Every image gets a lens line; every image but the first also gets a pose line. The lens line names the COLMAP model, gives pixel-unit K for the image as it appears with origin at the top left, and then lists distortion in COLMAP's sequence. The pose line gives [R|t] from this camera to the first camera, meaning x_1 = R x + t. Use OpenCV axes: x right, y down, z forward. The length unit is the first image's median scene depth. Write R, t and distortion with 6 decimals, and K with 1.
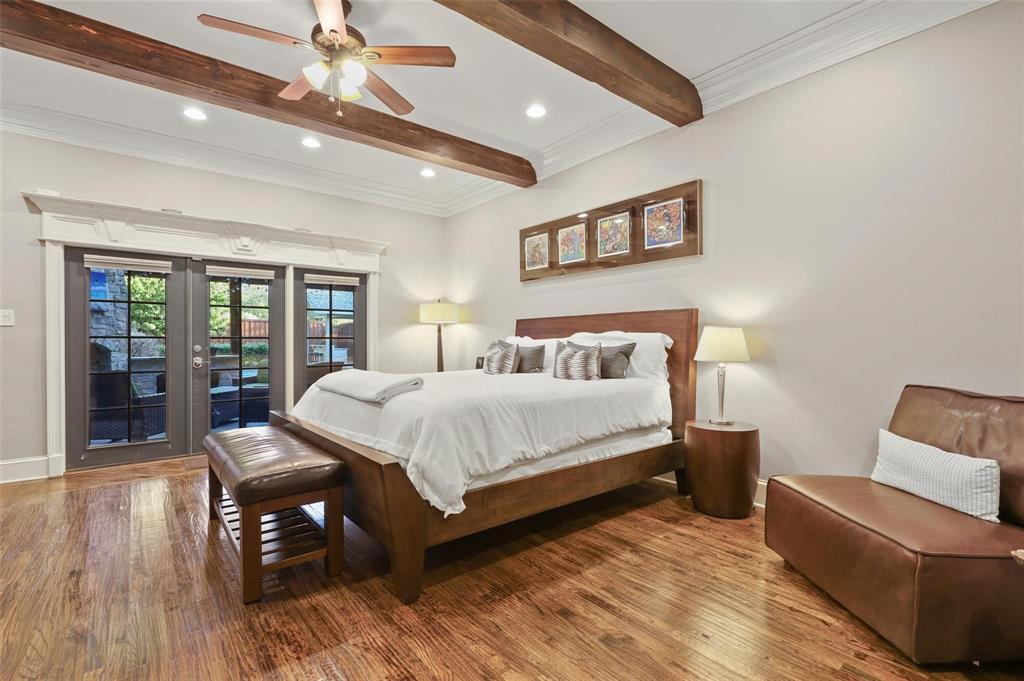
lens RADIAL K [[470.4, 0, 514.8], [0, 470.4, 337.7], [0, 0, 1]] dist [-0.000617, -0.001004]
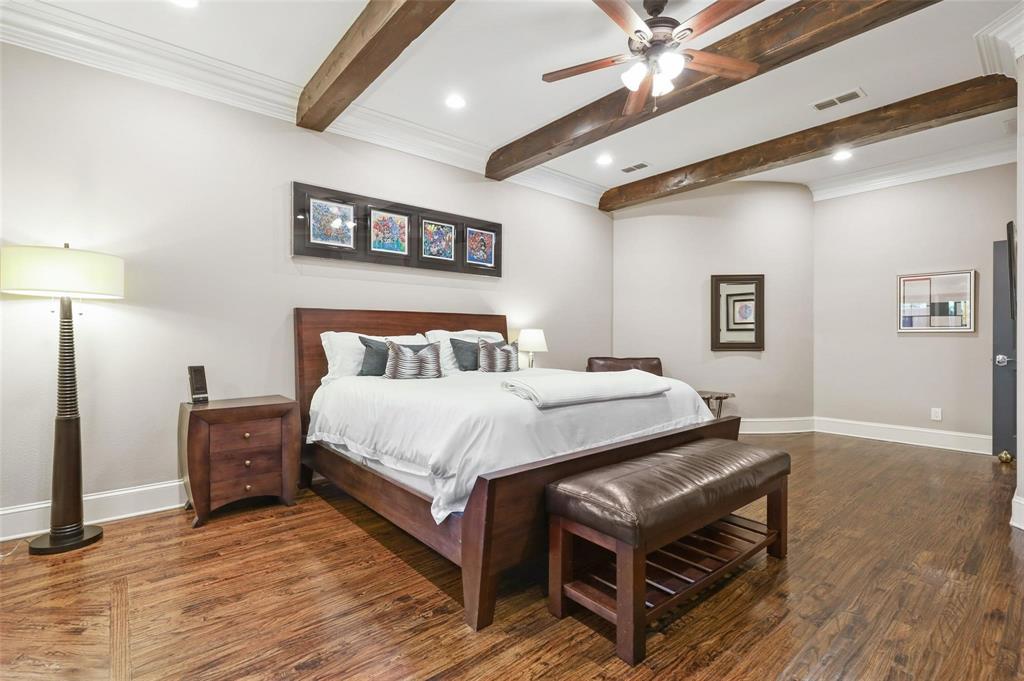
lens RADIAL K [[470.4, 0, 515.2], [0, 470.4, 341.4], [0, 0, 1]] dist [-0.000617, -0.001004]
pose [[-0.029902, 0.004650, 0.999542, -0.824885], [0.002625, 0.999986, -0.004573, 0.018246], [-0.999549, 0.002487, -0.029913, 0.809880]]
